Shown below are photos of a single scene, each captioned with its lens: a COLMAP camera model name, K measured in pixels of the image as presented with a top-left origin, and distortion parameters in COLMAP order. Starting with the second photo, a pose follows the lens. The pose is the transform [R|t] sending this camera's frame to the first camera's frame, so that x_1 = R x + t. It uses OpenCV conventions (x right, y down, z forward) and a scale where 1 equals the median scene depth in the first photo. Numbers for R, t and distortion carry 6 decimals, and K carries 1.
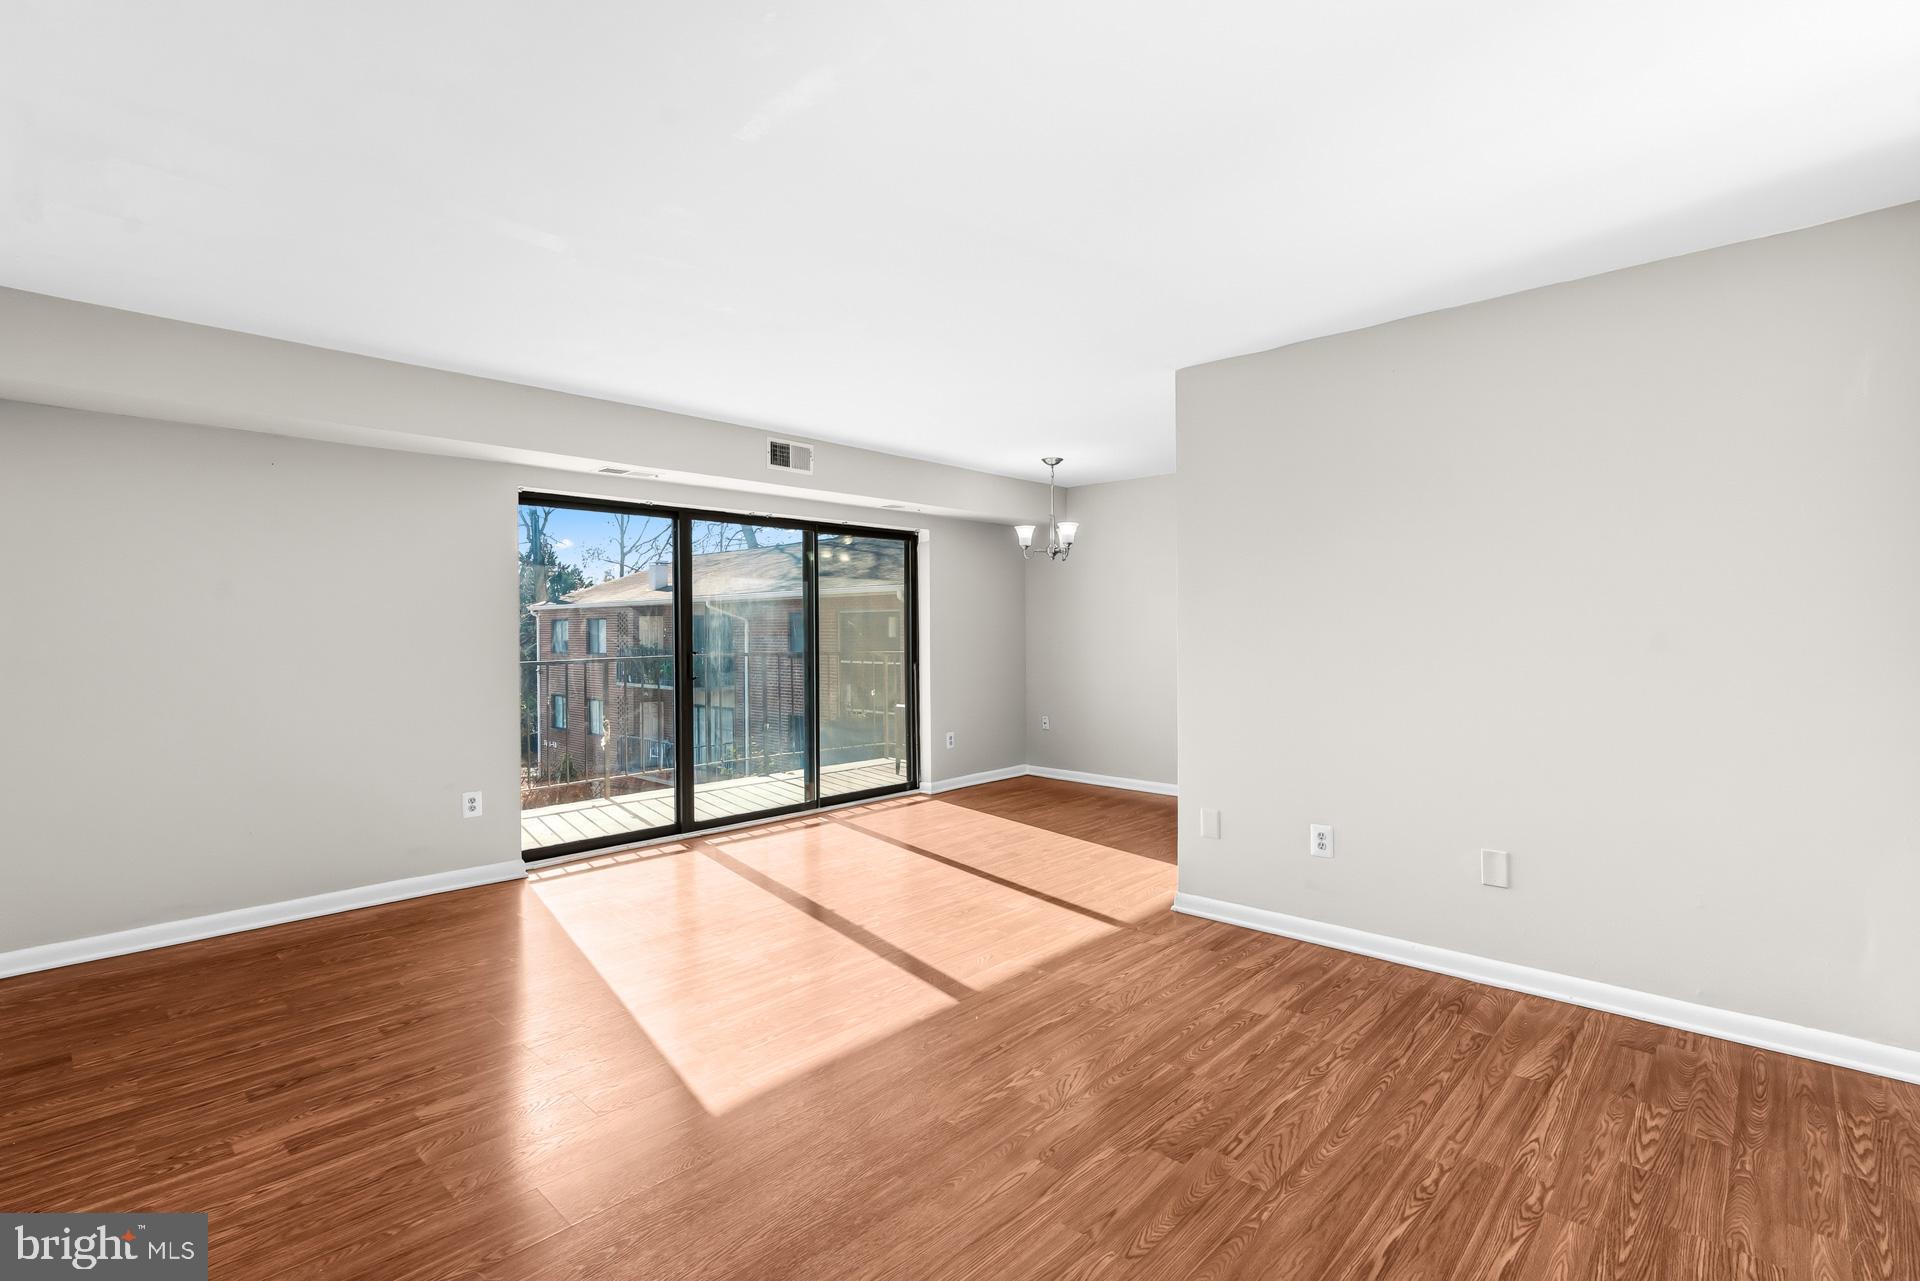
lens RADIAL K [[885.6, 0, 959.9], [0, 885.6, 635.5], [0, 0, 1]] dist [-0.010187, 0.004196]
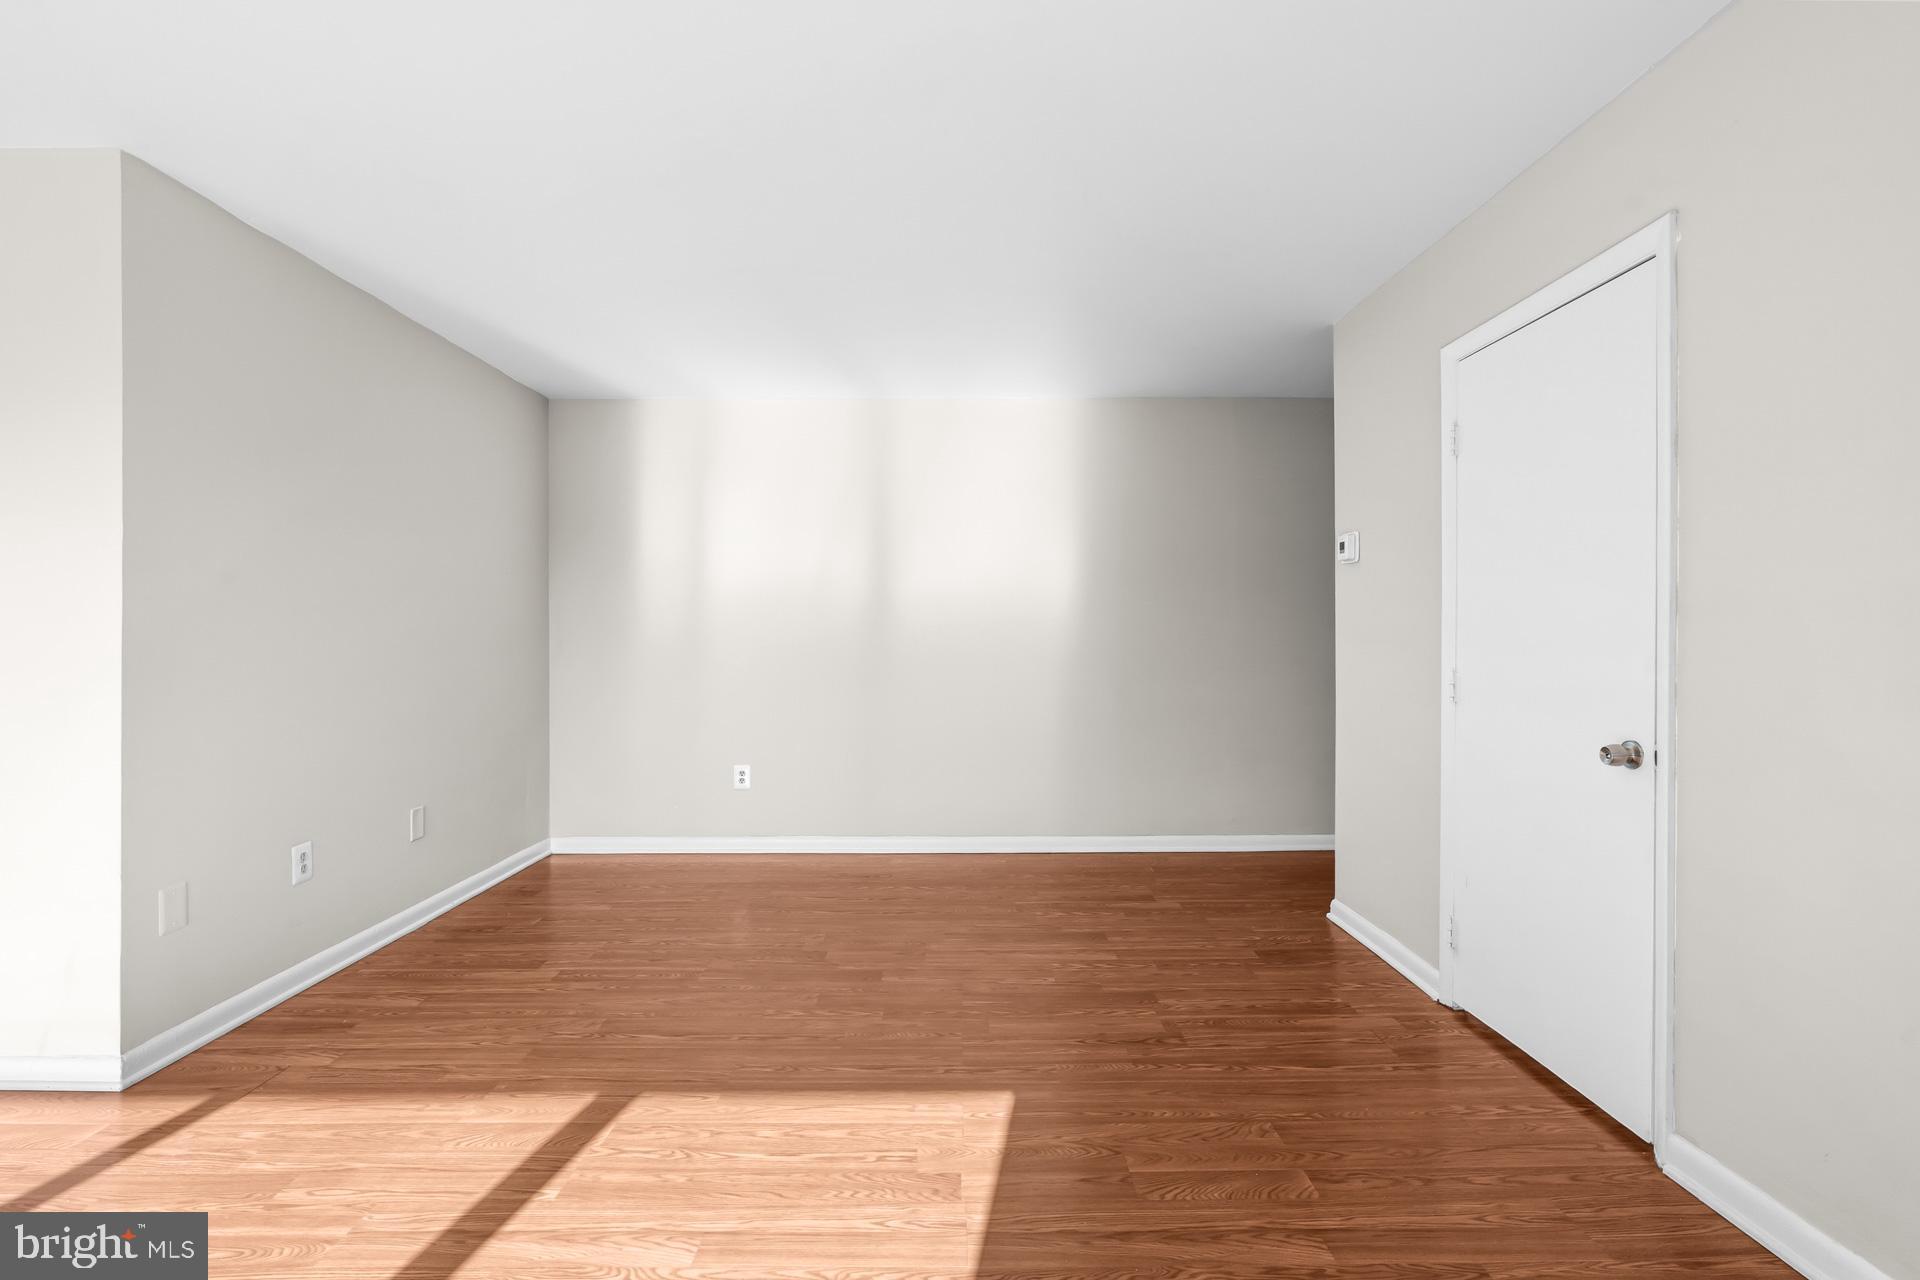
lens RADIAL K [[885.6, 0, 966.2], [0, 885.6, 635.4], [0, 0, 1]] dist [-0.010187, 0.004196]
pose [[-0.689675, 0.010191, 0.724047, -0.647467], [0.012744, 0.999917, -0.001935, 0.031997], [-0.724007, 0.007893, -0.689748, 1.176295]]
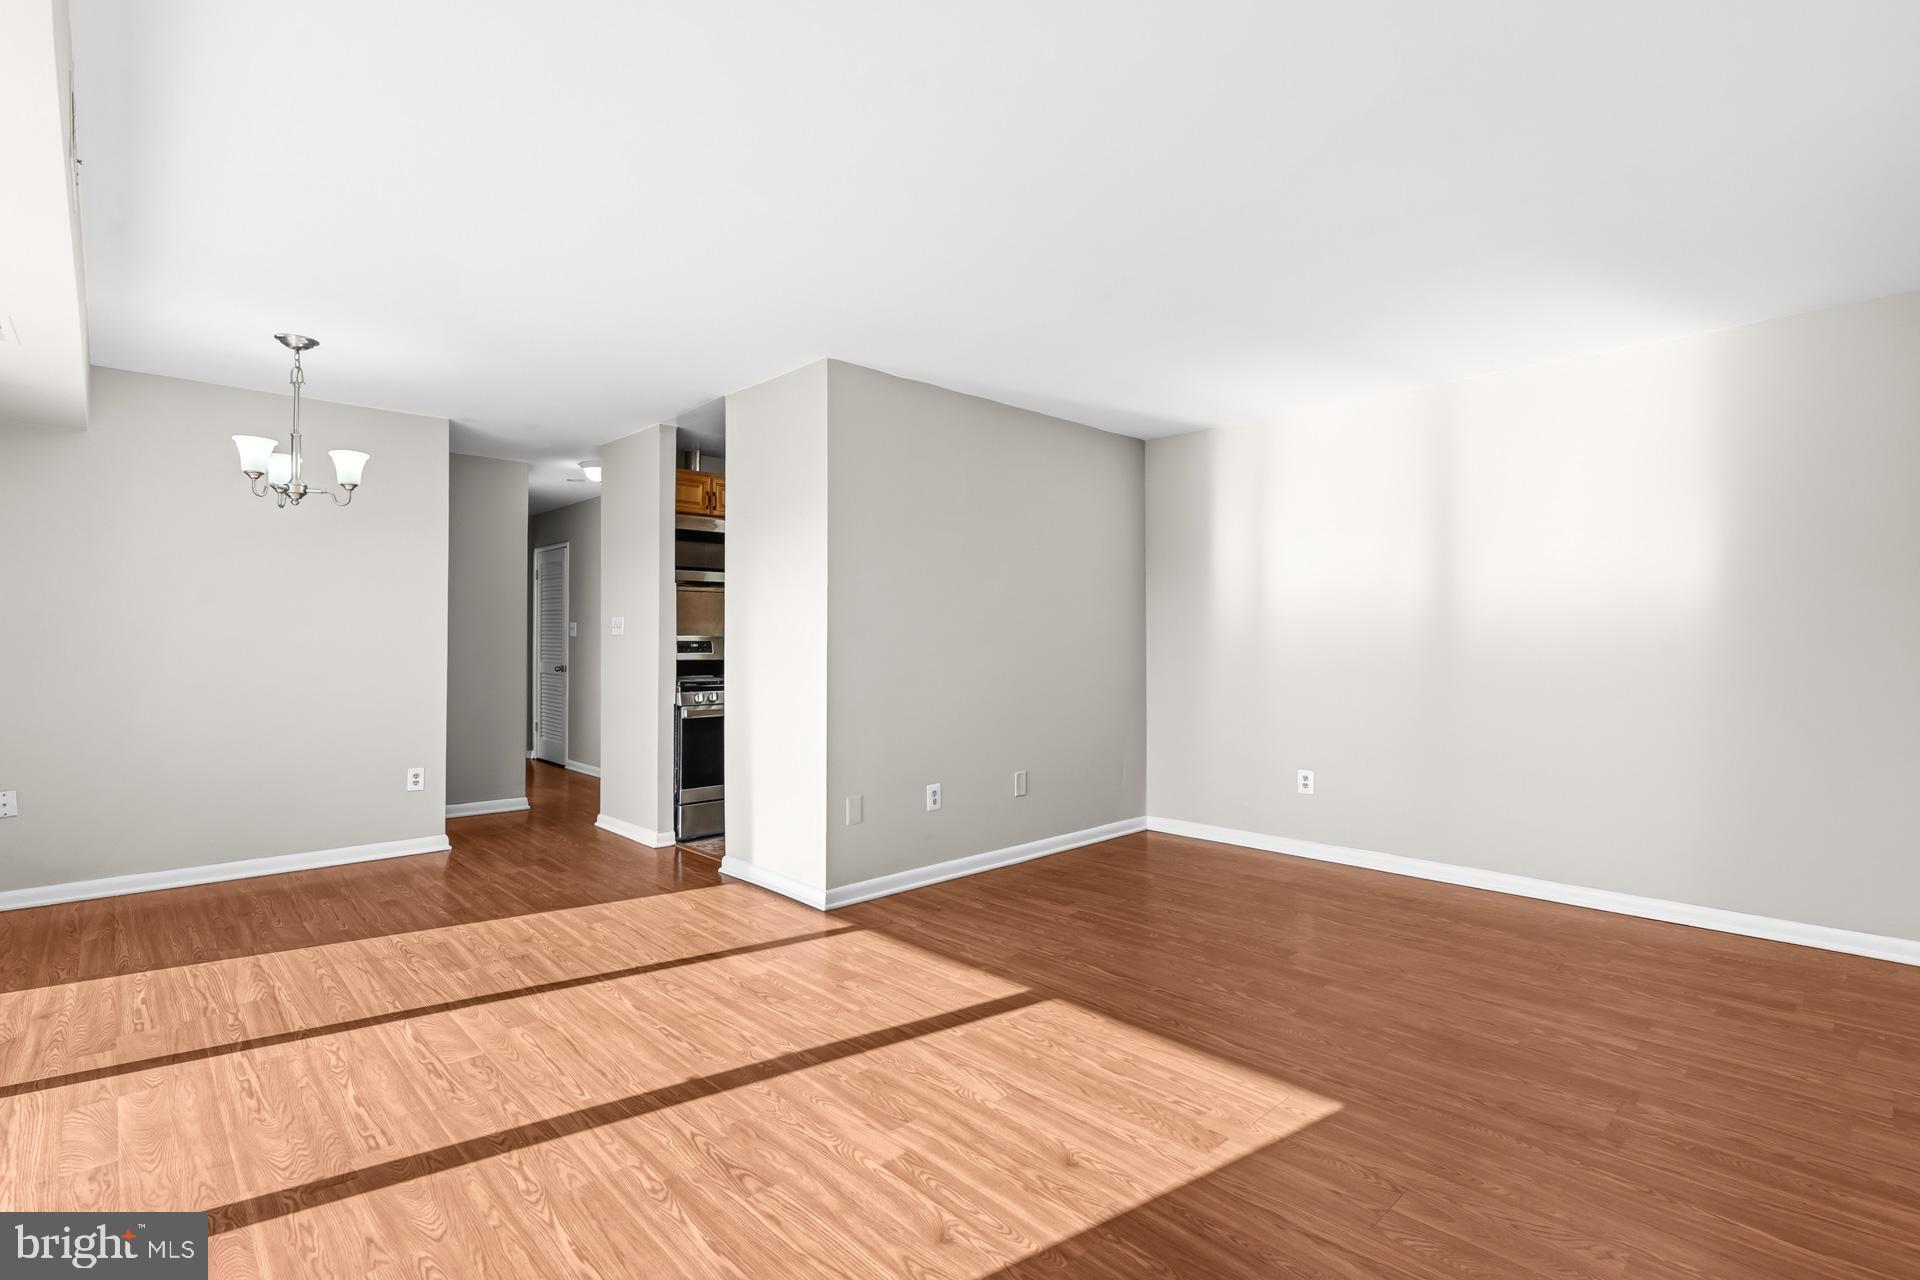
lens RADIAL K [[911.0, 0, 956.0], [0, 911.0, 632.9], [0, 0, 1]] dist [-0.002919, 0.003502]
pose [[0.061188, 0.018994, 0.997946, -0.886241], [0.007927, 0.999778, -0.019515, 0.033346], [-0.998095, 0.009105, 0.061024, 0.939175]]
